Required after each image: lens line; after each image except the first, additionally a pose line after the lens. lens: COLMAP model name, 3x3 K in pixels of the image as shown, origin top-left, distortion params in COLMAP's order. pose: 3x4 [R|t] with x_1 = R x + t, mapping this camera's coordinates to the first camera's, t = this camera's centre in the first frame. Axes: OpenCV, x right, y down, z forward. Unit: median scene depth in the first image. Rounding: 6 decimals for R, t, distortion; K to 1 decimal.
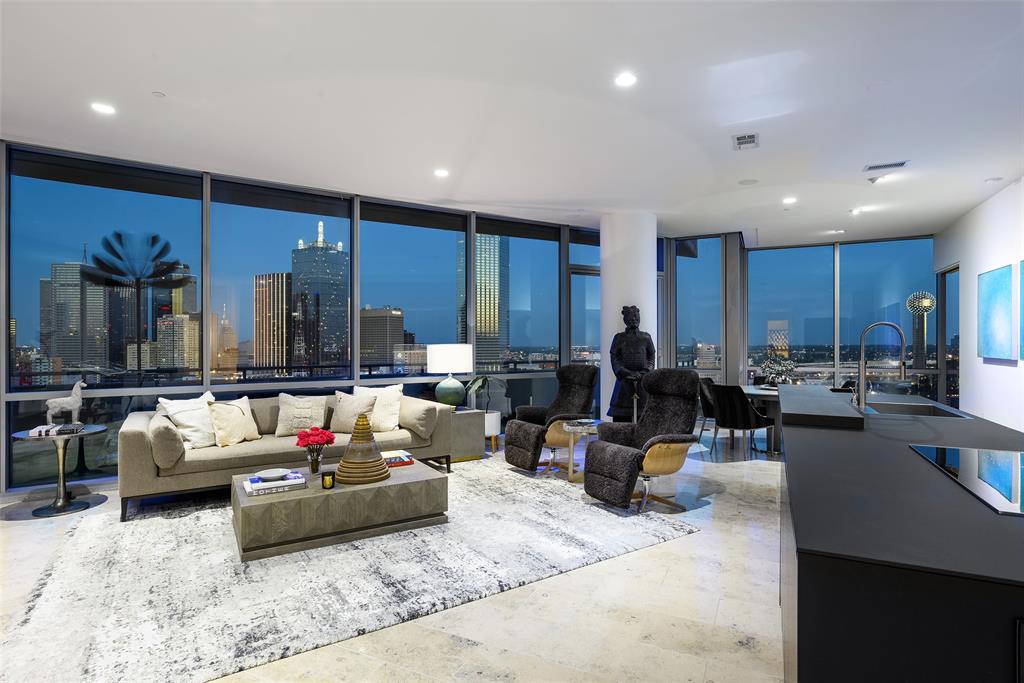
lens RADIAL K [[534.3, 0, 515.5], [0, 534.3, 349.1], [0, 0, 1]] dist [-0.013525, 0.000816]
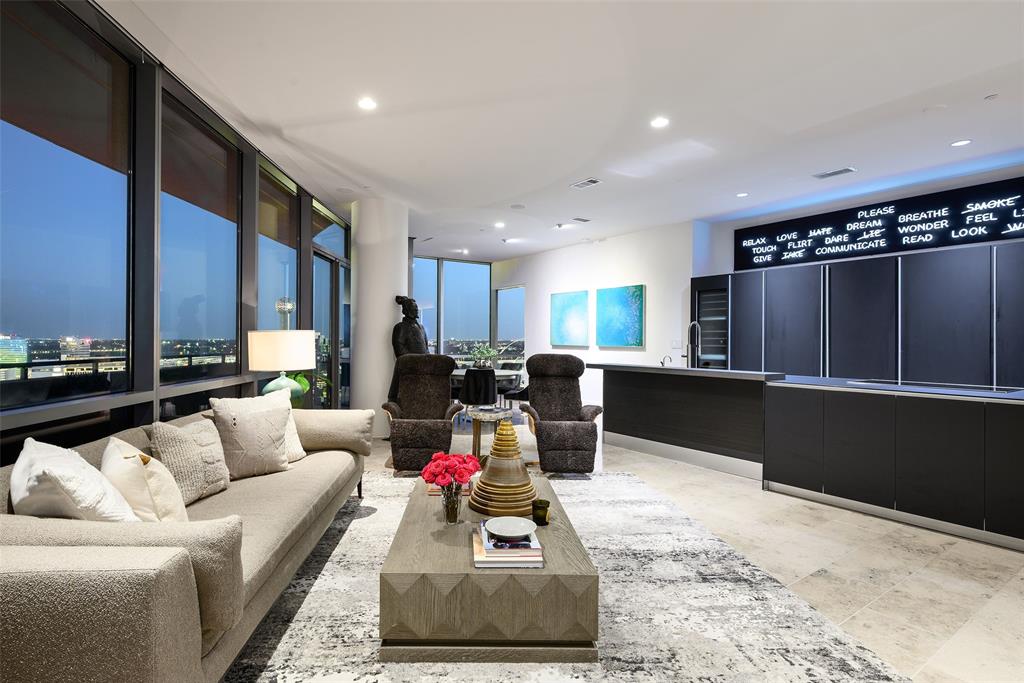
lens RADIAL K [[496.0, 0, 510.2], [0, 496.0, 341.5], [0, 0, 1]] dist [0.008279, -0.000100]
pose [[0.502651, 0.001238, 0.864488, -0.627971], [0.002734, 0.999992, -0.003022, 0.009161], [-0.864485, 0.003883, 0.502644, 0.453837]]
